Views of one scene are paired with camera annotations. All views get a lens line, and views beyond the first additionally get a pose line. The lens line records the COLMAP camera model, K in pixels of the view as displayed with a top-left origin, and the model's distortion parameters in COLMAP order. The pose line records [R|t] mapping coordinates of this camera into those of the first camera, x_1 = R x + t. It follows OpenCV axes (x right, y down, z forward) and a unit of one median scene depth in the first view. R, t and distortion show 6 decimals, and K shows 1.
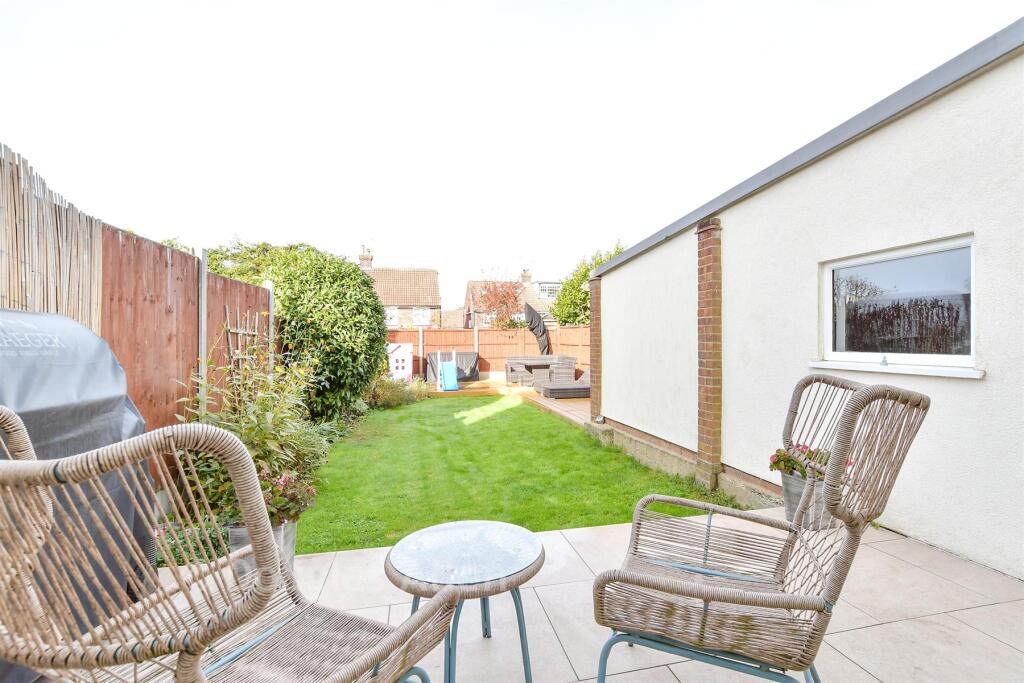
lens RADIAL K [[453.6, 0, 512.0], [0, 453.6, 341.5], [0, 0, 1]] dist [0.000145, 0.000004]
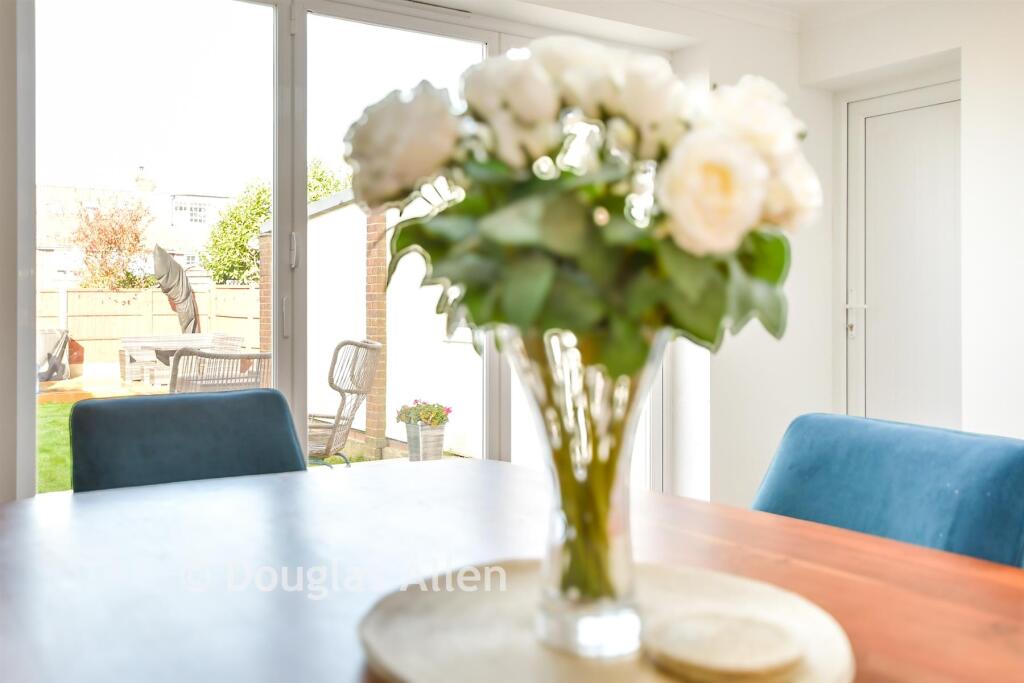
lens RADIAL K [[1008.6, 0, 512.0], [0, 1008.6, 341.5], [0, 0, 1]] dist [-0.005228, -0.002262]
pose [[0.922407, -0.003496, 0.386203, -0.047596], [-0.009737, 0.999431, 0.032301, -0.006965], [-0.386096, -0.033555, 0.921848, -0.377521]]
